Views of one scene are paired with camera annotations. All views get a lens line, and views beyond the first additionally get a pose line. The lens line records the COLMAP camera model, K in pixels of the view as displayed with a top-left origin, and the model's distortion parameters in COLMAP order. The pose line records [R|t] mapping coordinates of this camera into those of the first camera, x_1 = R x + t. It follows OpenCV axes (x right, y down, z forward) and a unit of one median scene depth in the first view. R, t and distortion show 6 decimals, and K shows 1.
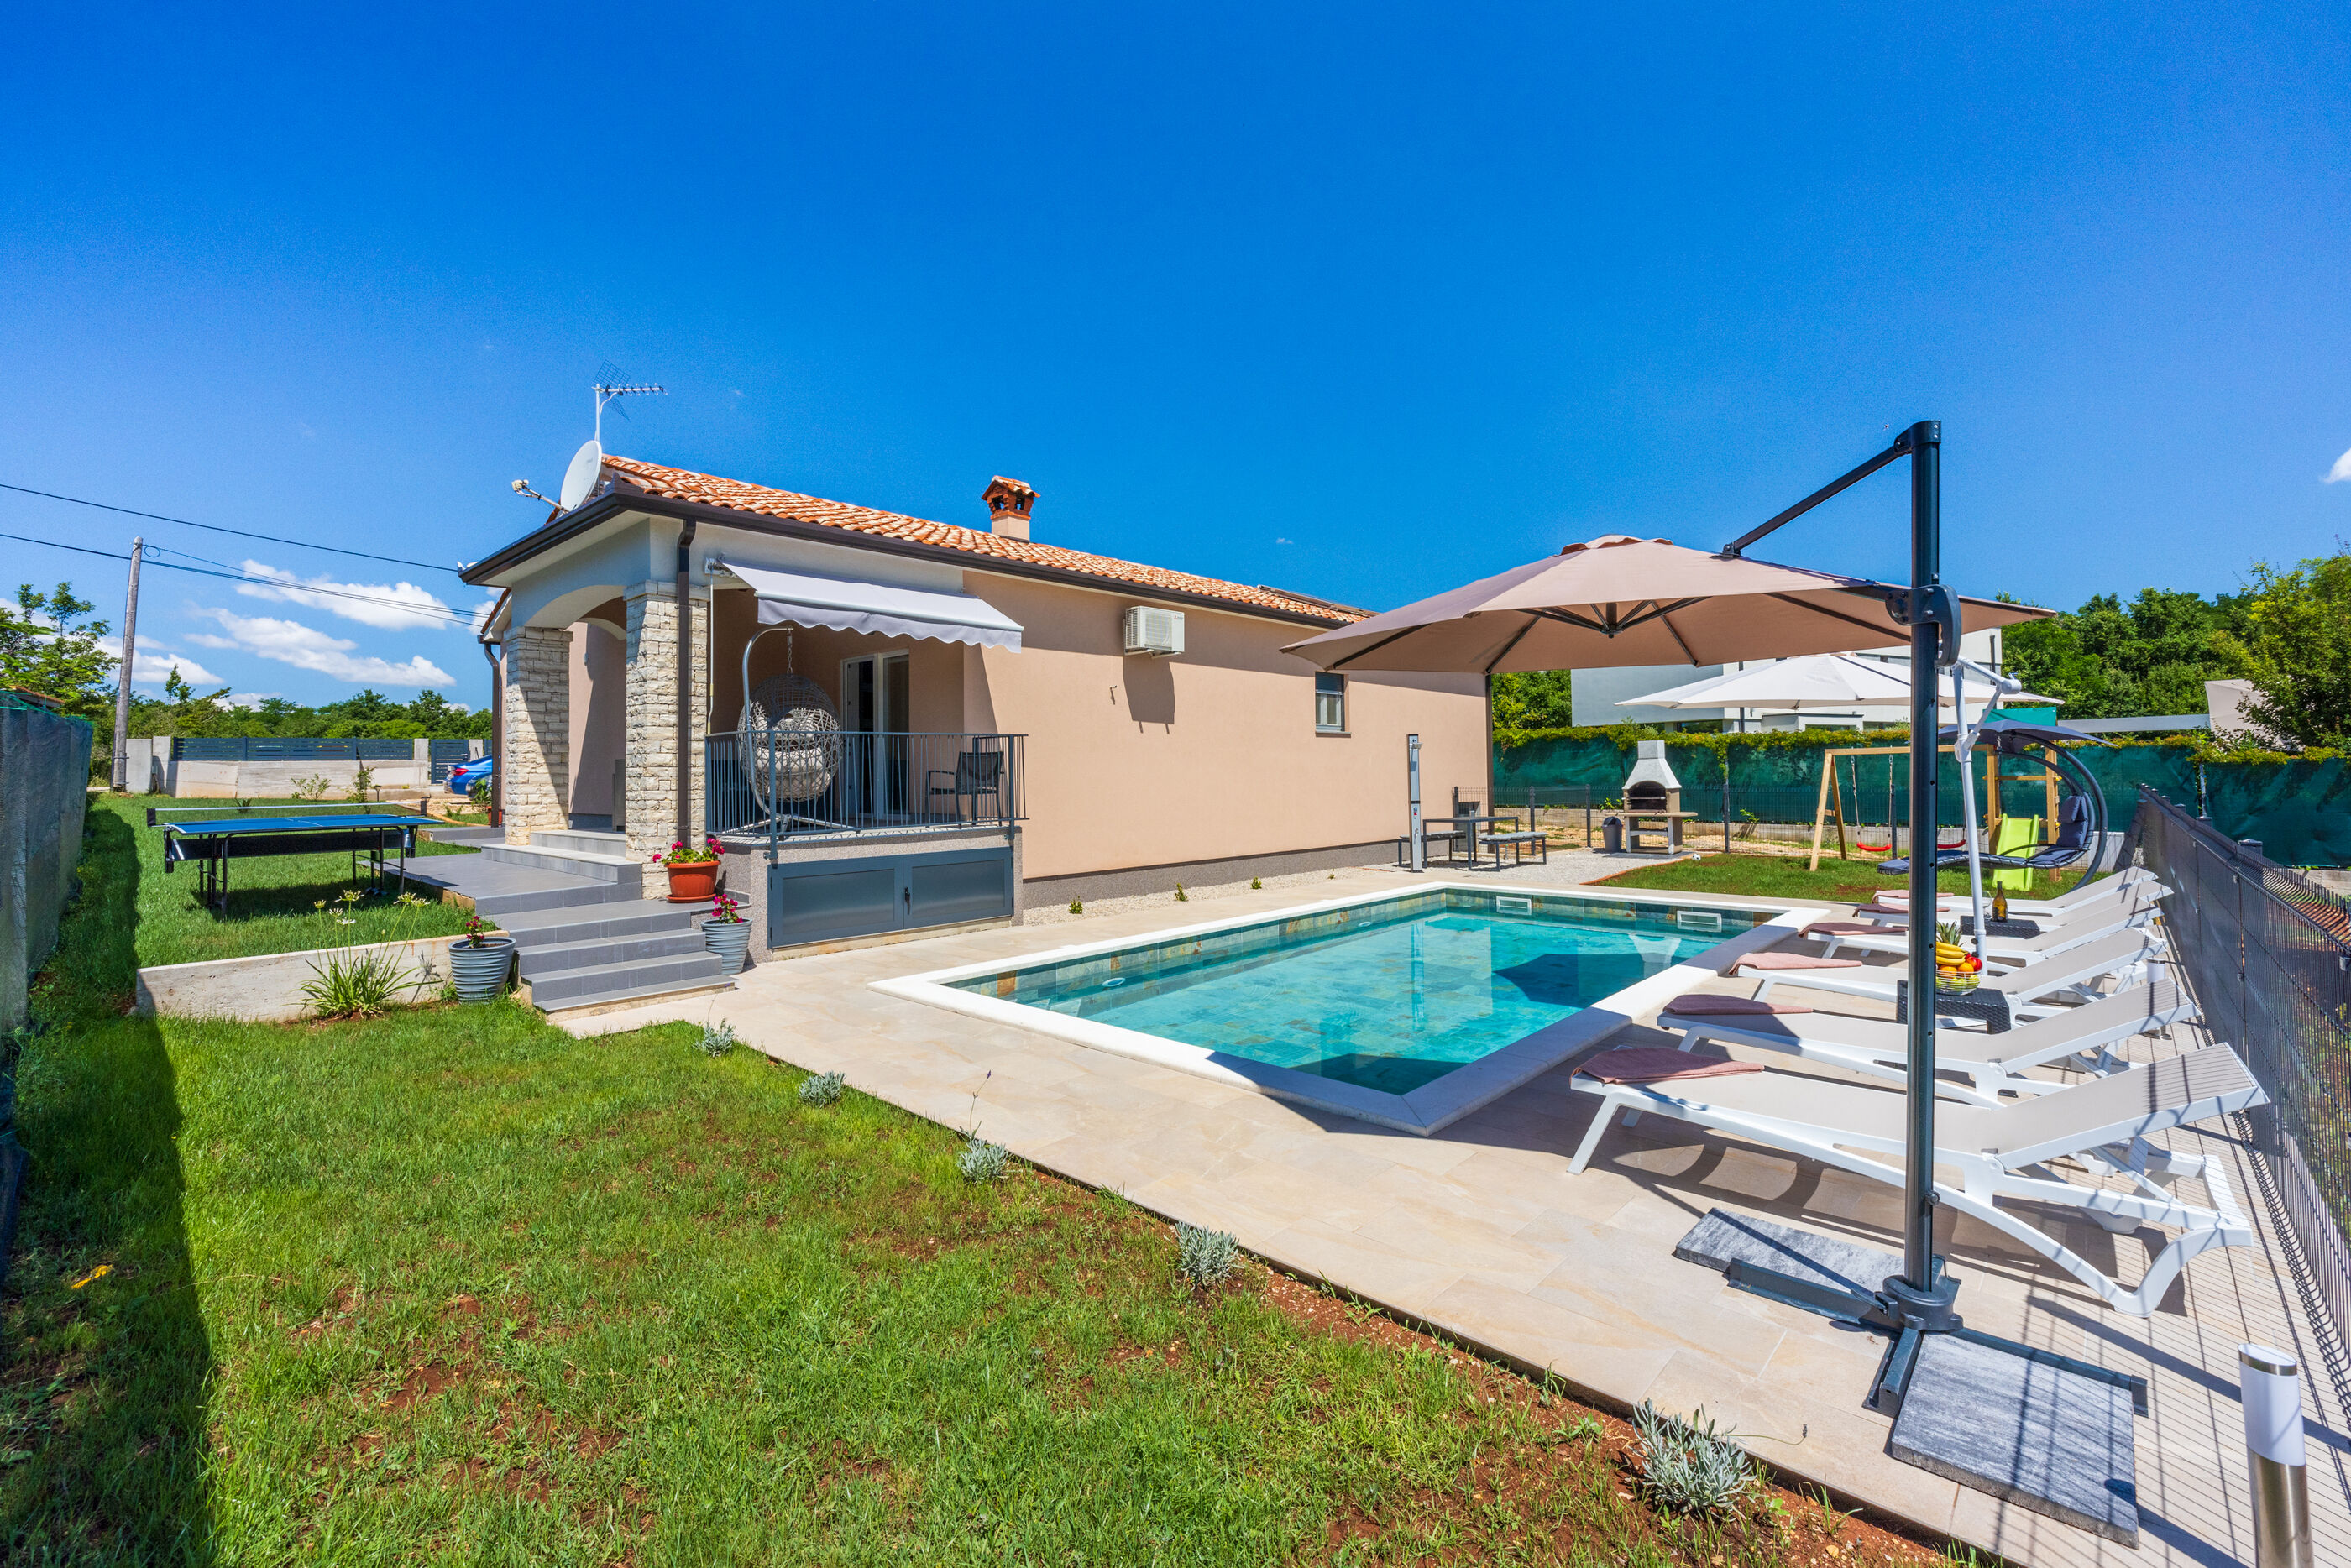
lens RADIAL K [[1011.2, 0, 1183.9], [0, 1011.2, 757.1], [0, 0, 1]] dist [0.000801, 0.000132]
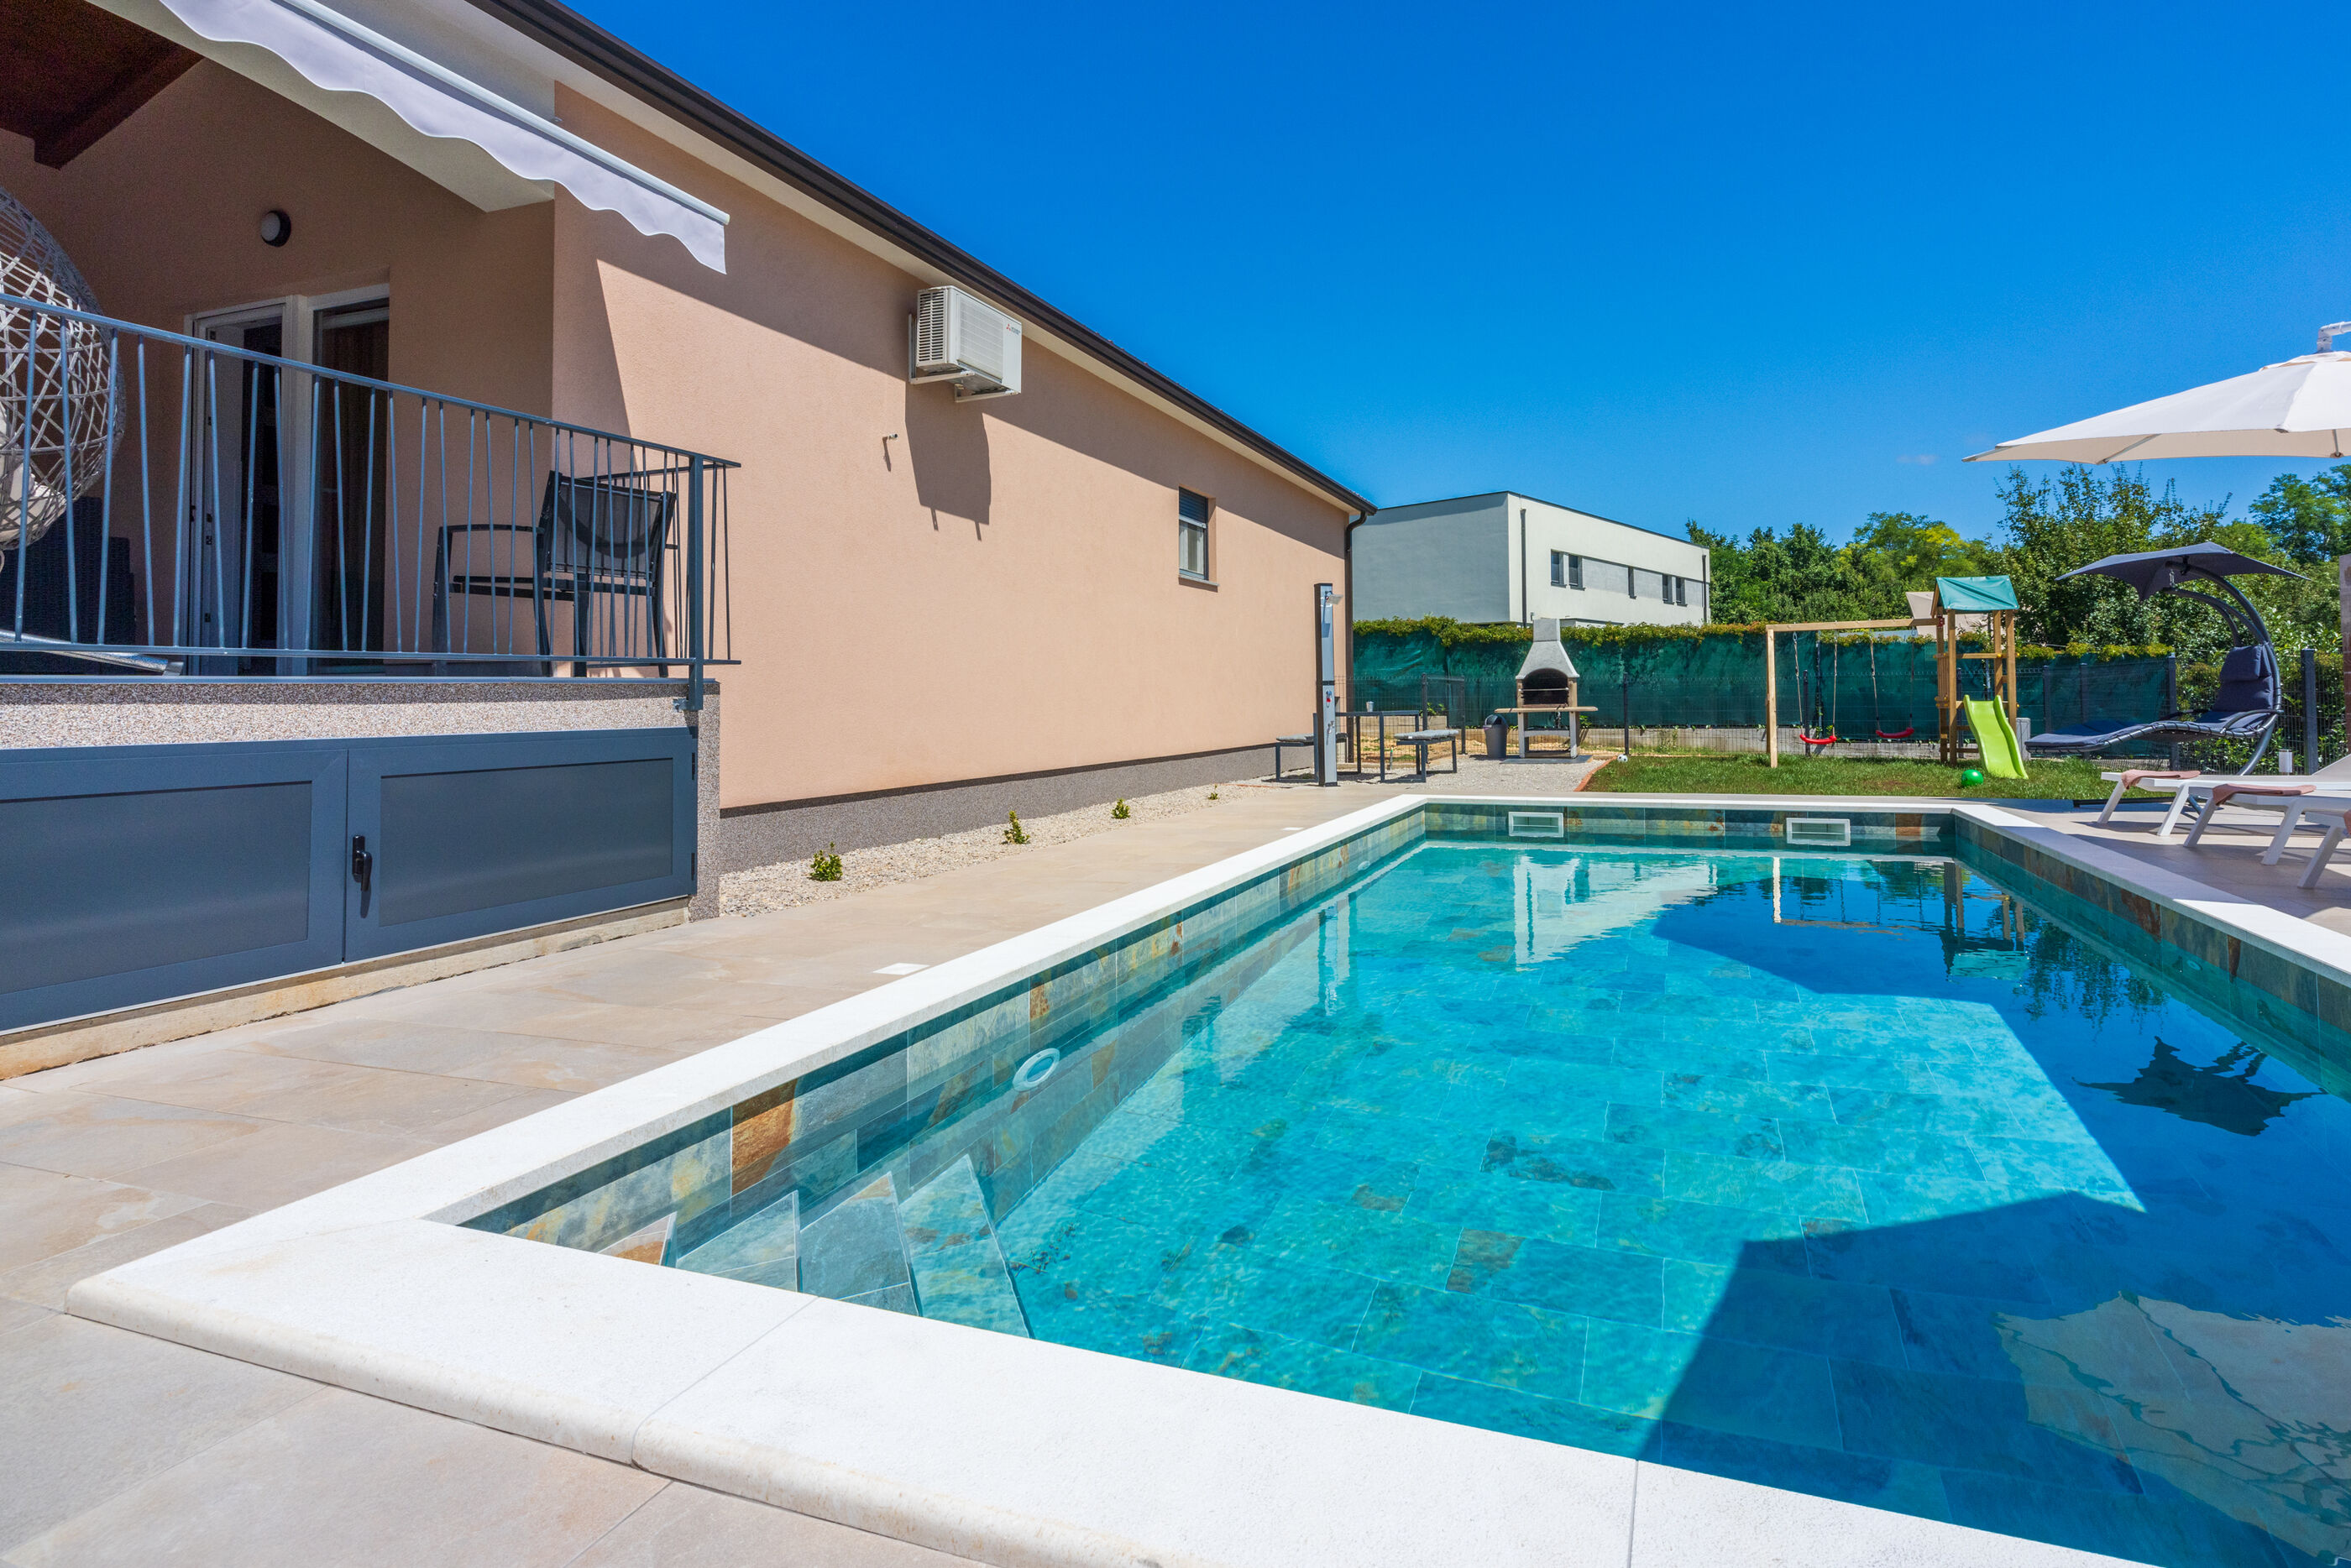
lens RADIAL K [[1110.0, 0, 1329.3], [0, 1110.0, 660.6], [0, 0, 1]] dist [0.001781, 0.000688]
pose [[0.907474, 0.016405, 0.419787, -0.091344], [-0.007712, 0.999719, -0.022396, 0.050560], [-0.420037, 0.017086, 0.907346, 0.349839]]
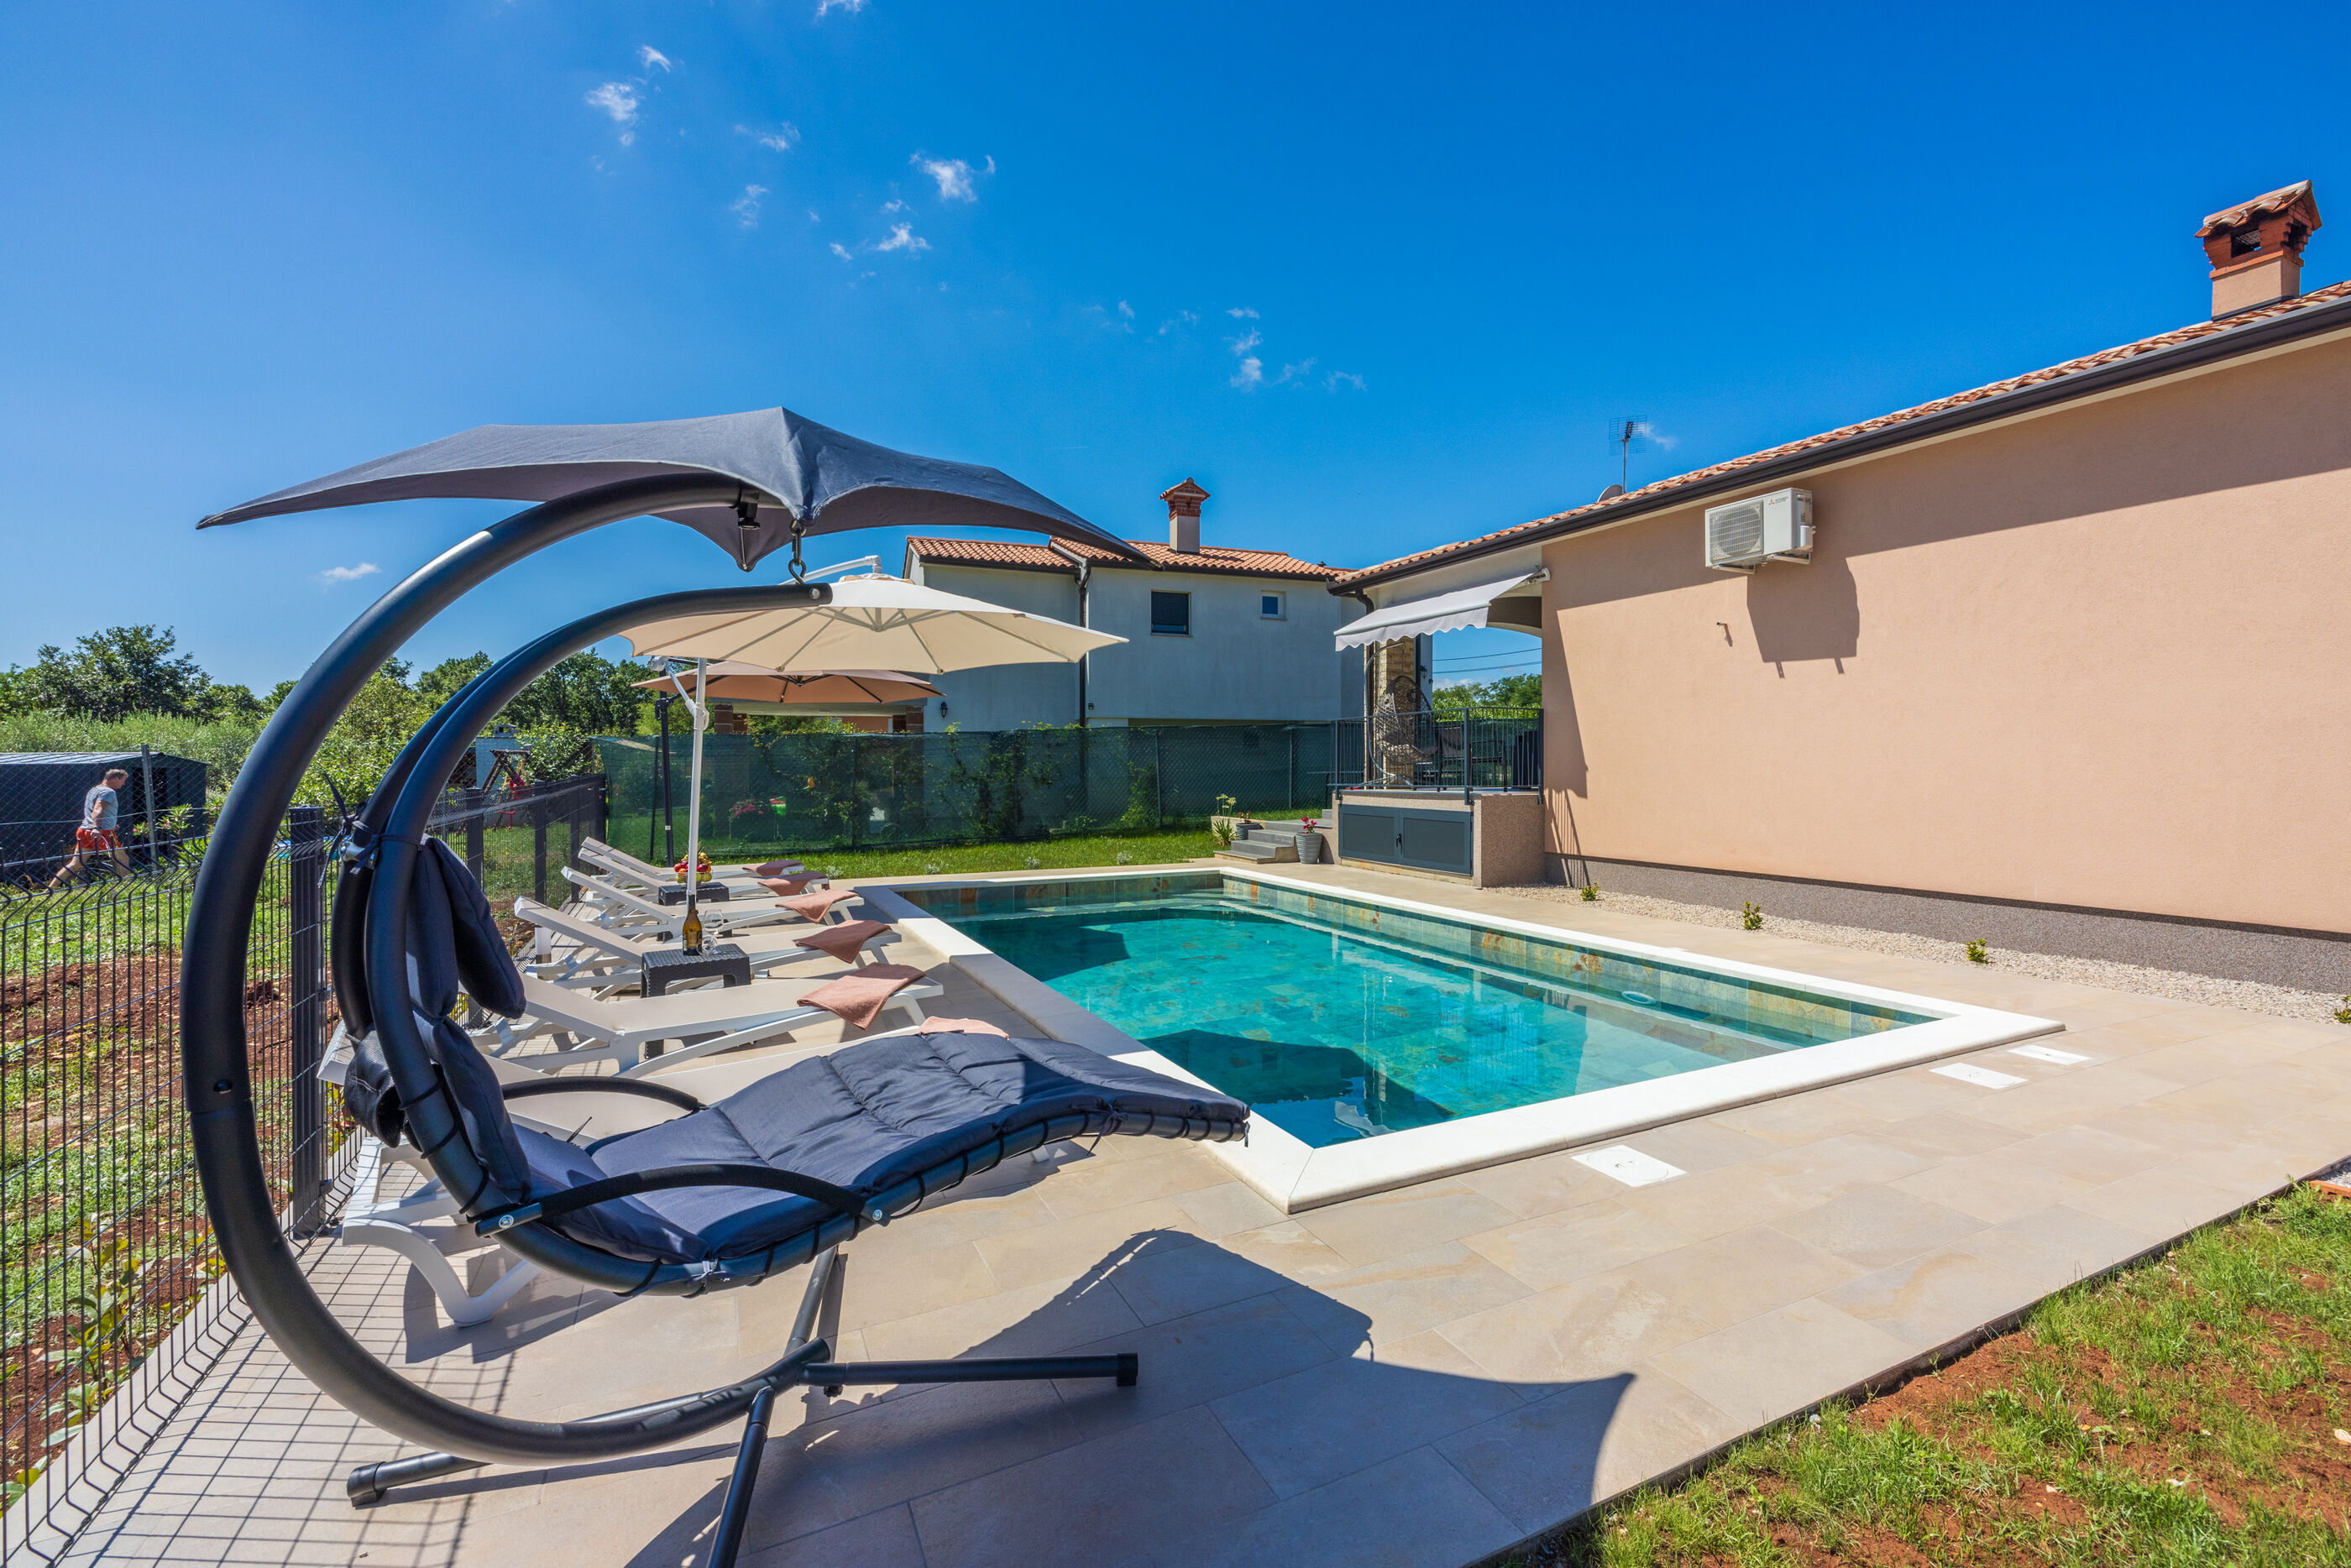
lens RADIAL K [[991.0, 0, 1181.9], [0, 991.0, 780.6], [0, 0, 1]] dist [-0.000177, 0.004272]
pose [[-0.359274, 0.027217, -0.932835, 0.671441], [0.021222, 0.999554, 0.020990, 0.019246], [0.932991, -0.012256, -0.359692, 0.793805]]
